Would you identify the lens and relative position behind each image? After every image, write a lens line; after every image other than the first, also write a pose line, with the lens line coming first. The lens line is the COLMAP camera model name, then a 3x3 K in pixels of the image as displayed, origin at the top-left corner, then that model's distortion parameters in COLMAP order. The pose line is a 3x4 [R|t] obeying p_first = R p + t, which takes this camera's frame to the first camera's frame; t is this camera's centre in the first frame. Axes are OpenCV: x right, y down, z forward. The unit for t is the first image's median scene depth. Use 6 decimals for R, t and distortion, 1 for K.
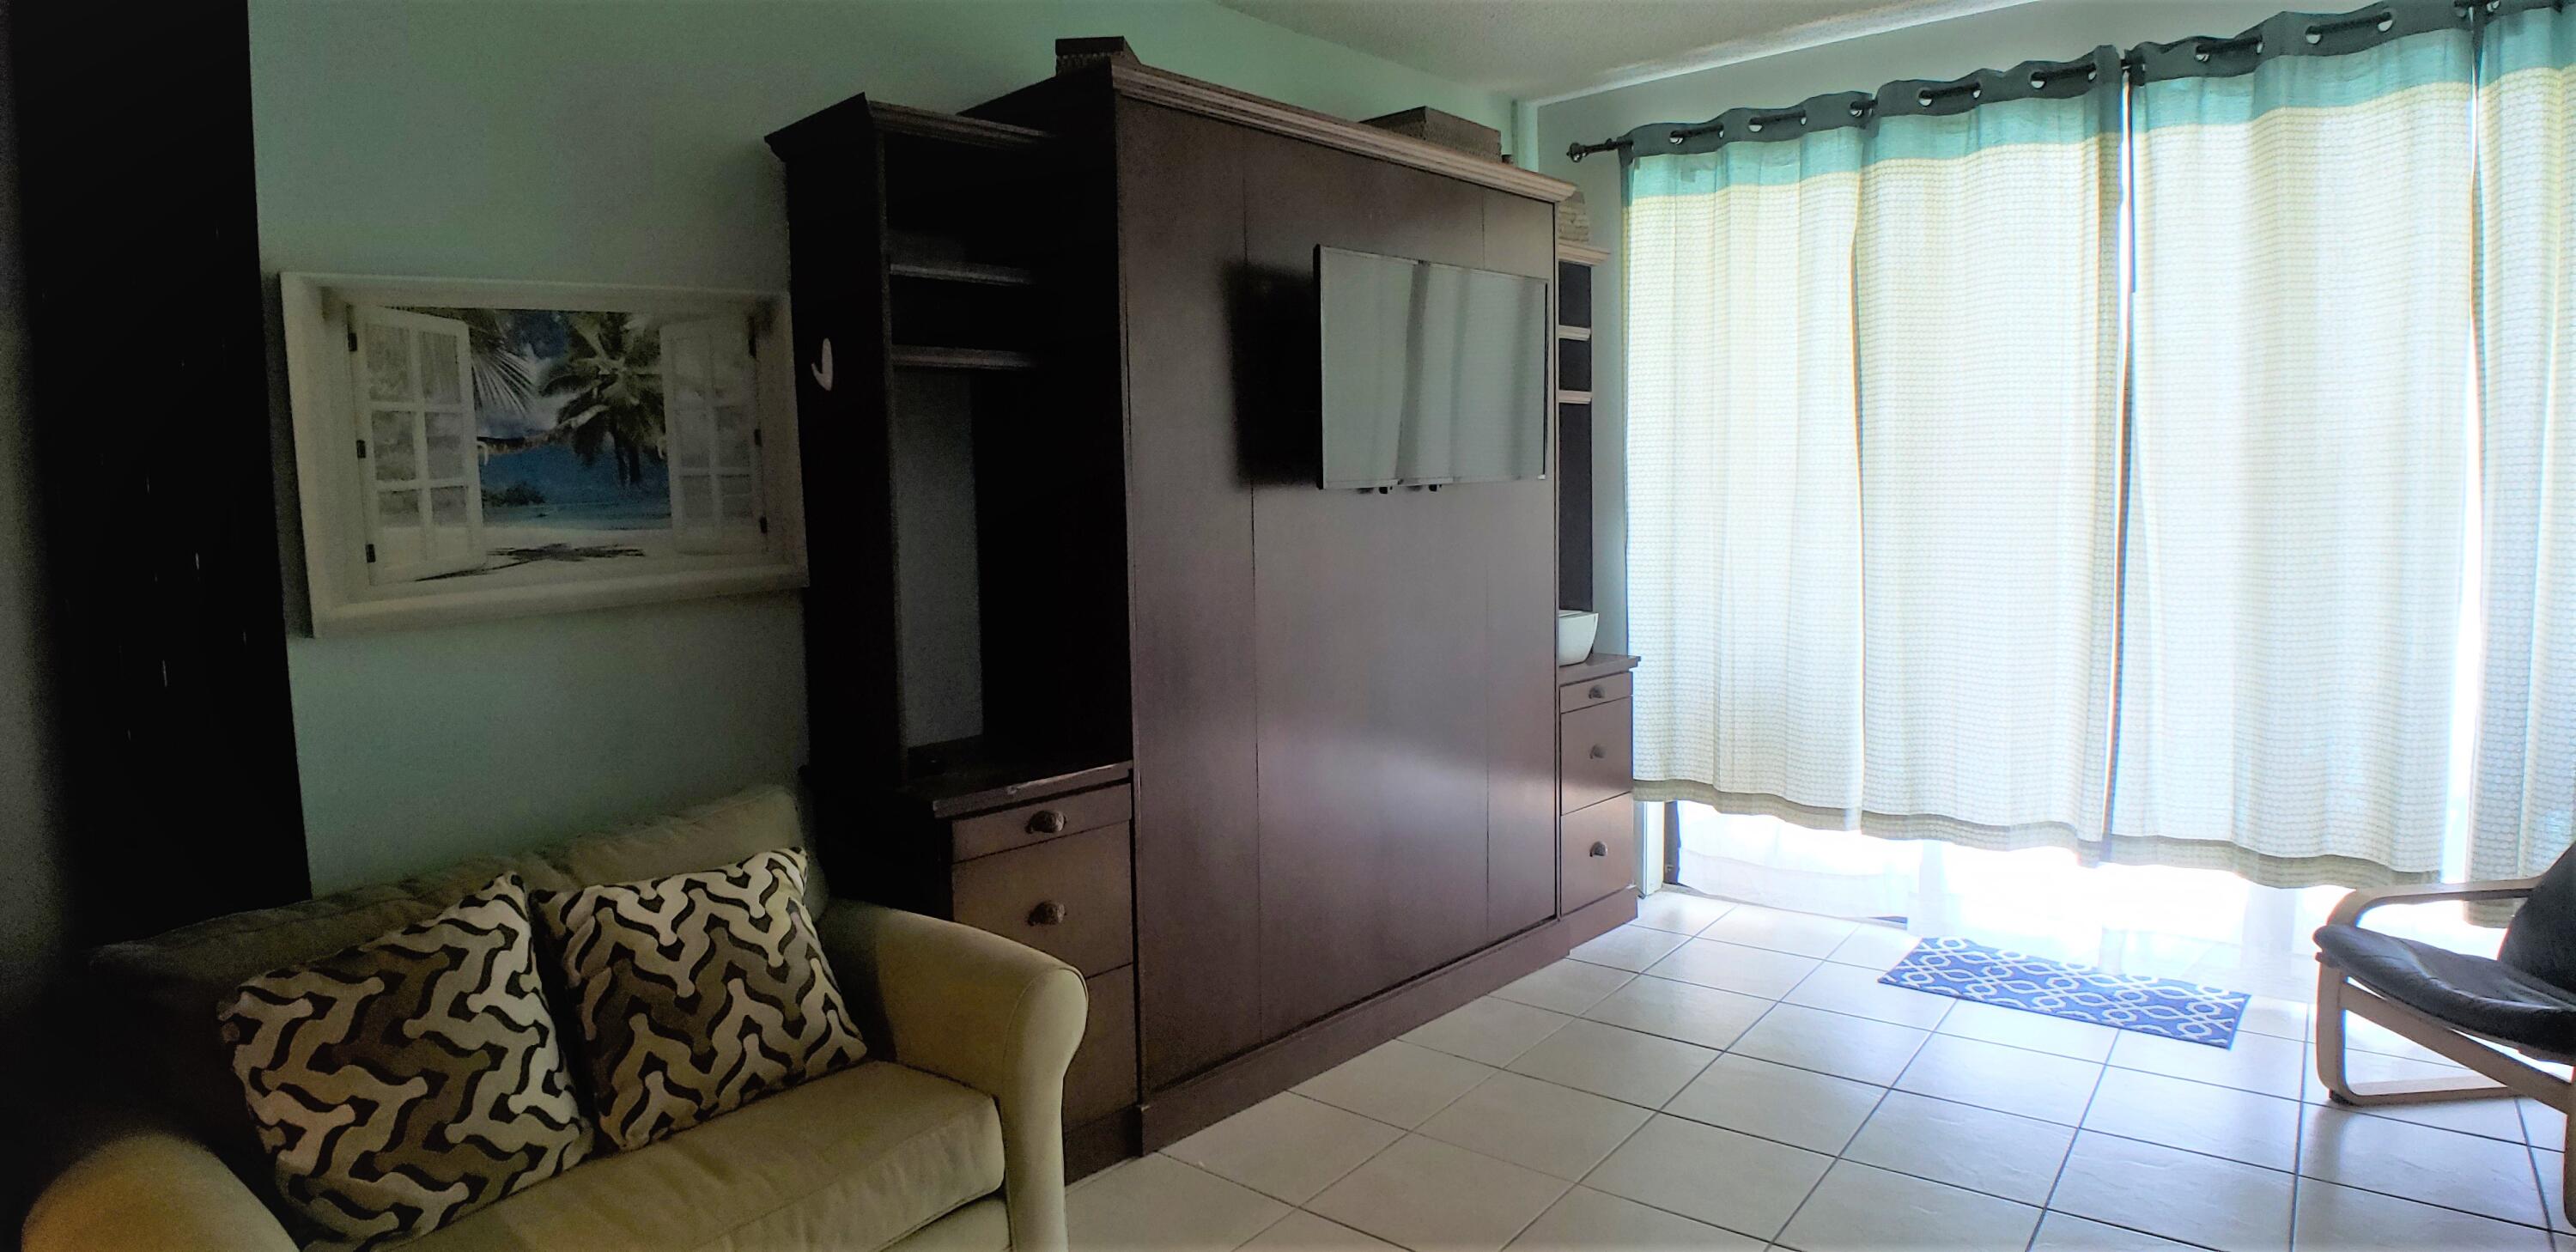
lens RADIAL K [[1372.8, 0, 1211.5], [0, 1372.8, 603.1], [0, 0, 1]] dist [-0.076658, 0.000959]
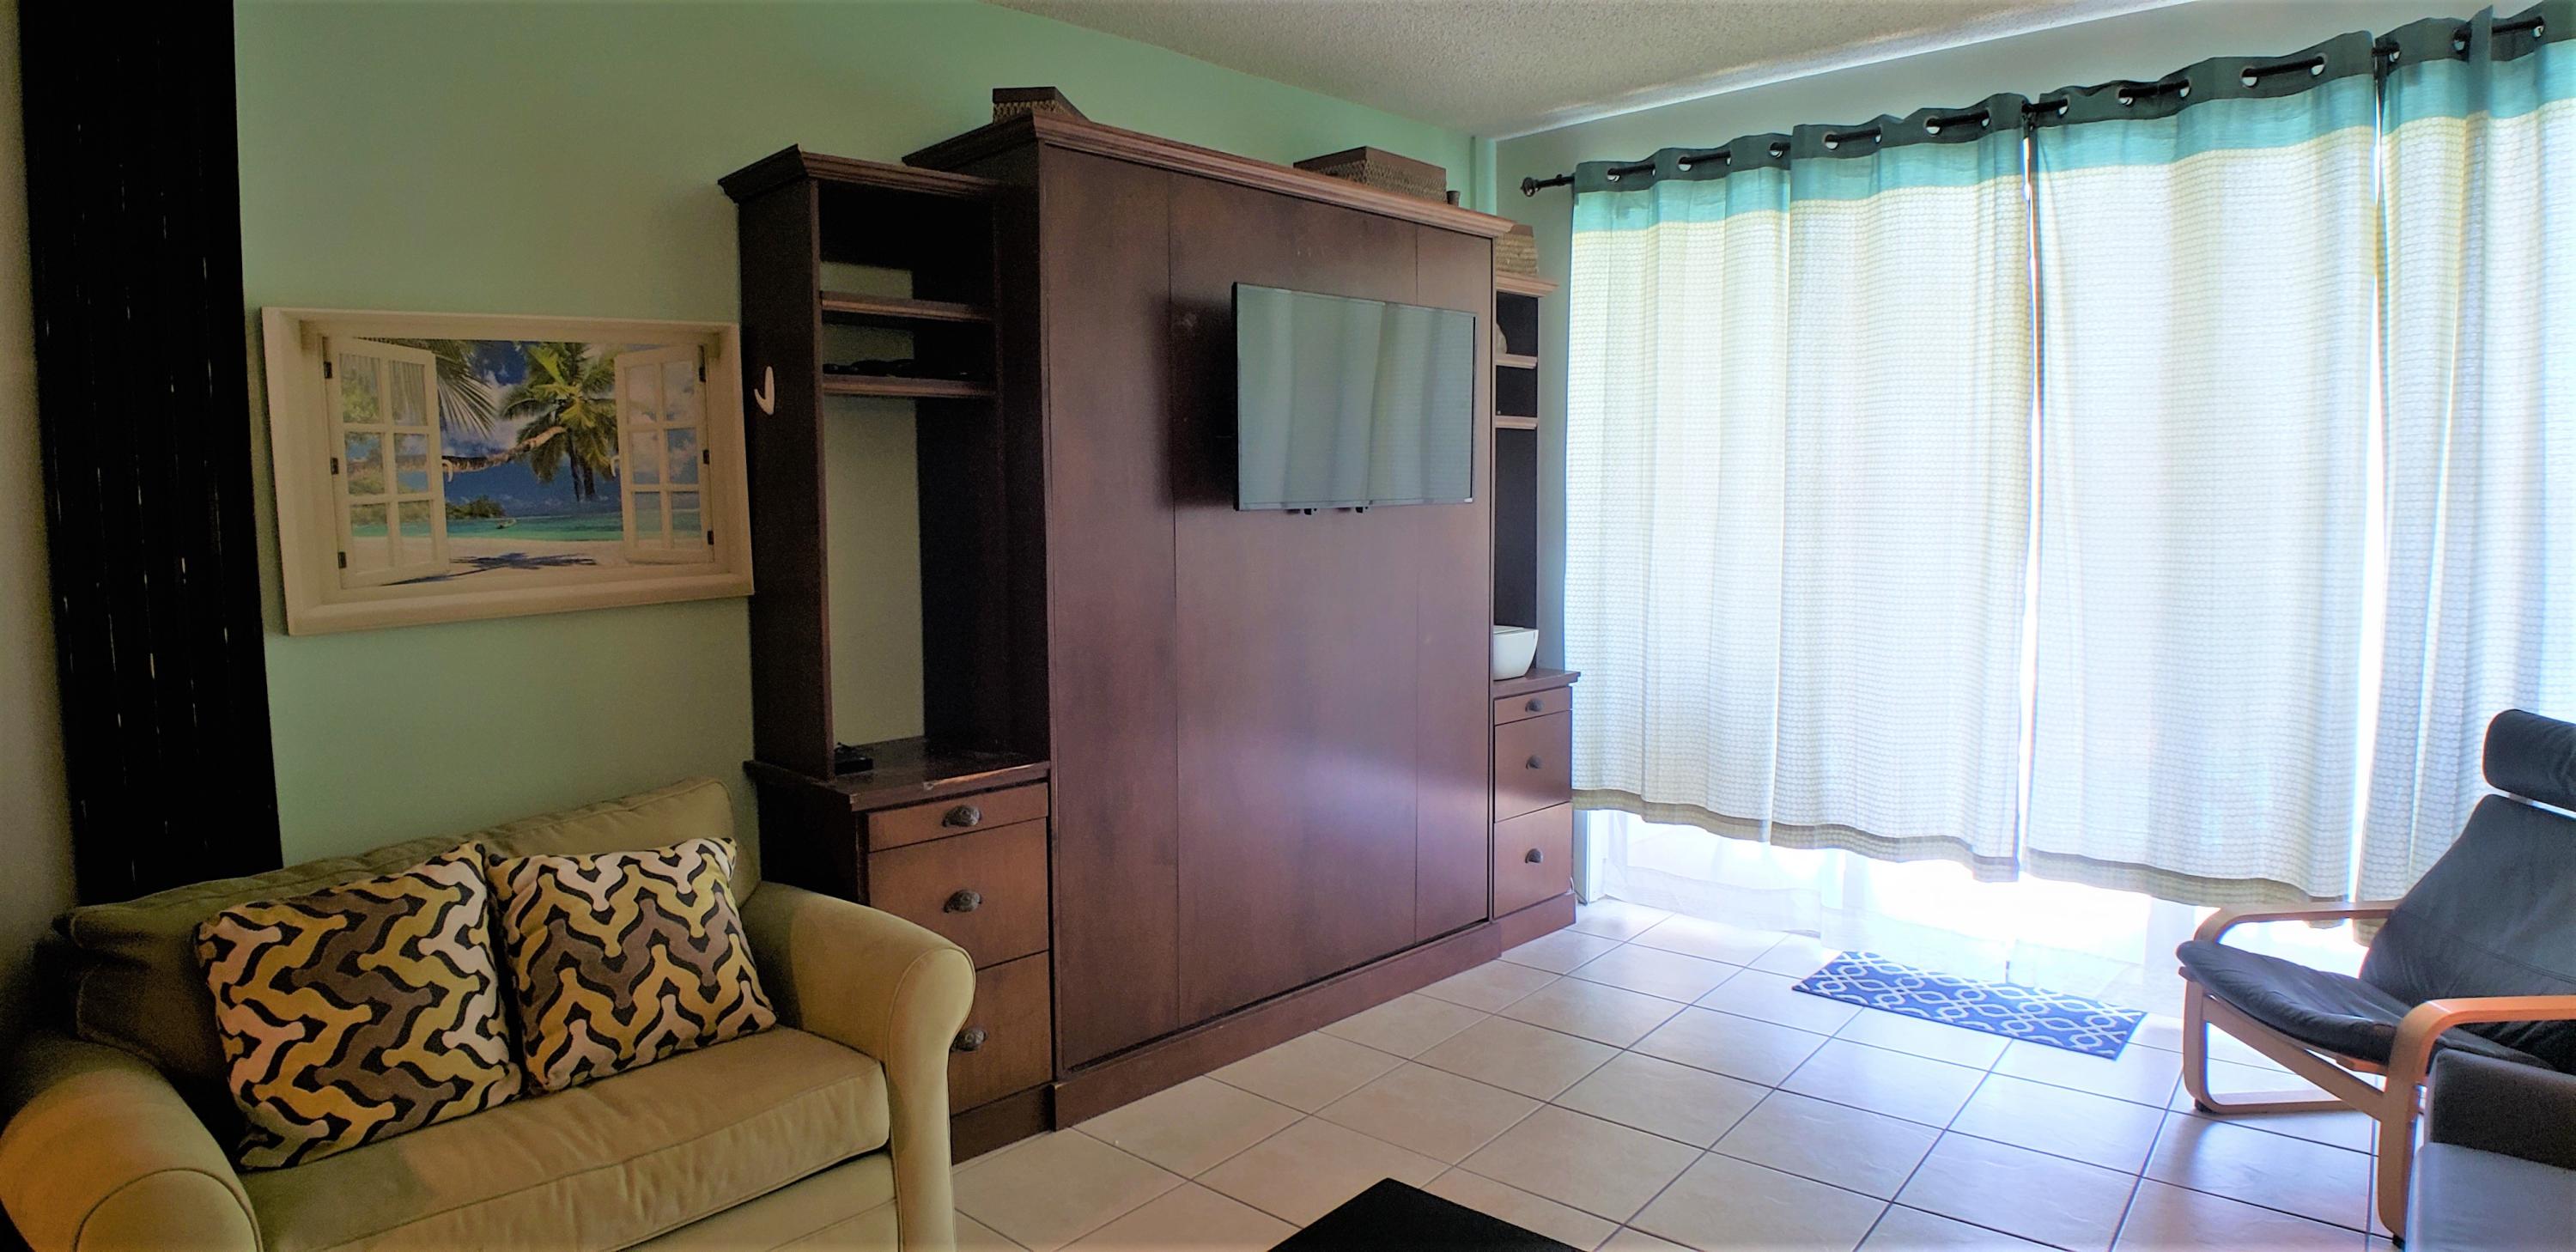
lens RADIAL K [[1372.8, 0, 1230.0], [0, 1372.8, 614.8], [0, 0, 1]] dist [-0.076658, 0.000959]
pose [[0.999694, 0.015422, -0.019323, 0.103875], [-0.015395, 0.999880, 0.001546, -0.003762], [0.019344, -0.001248, 0.999812, -0.073599]]
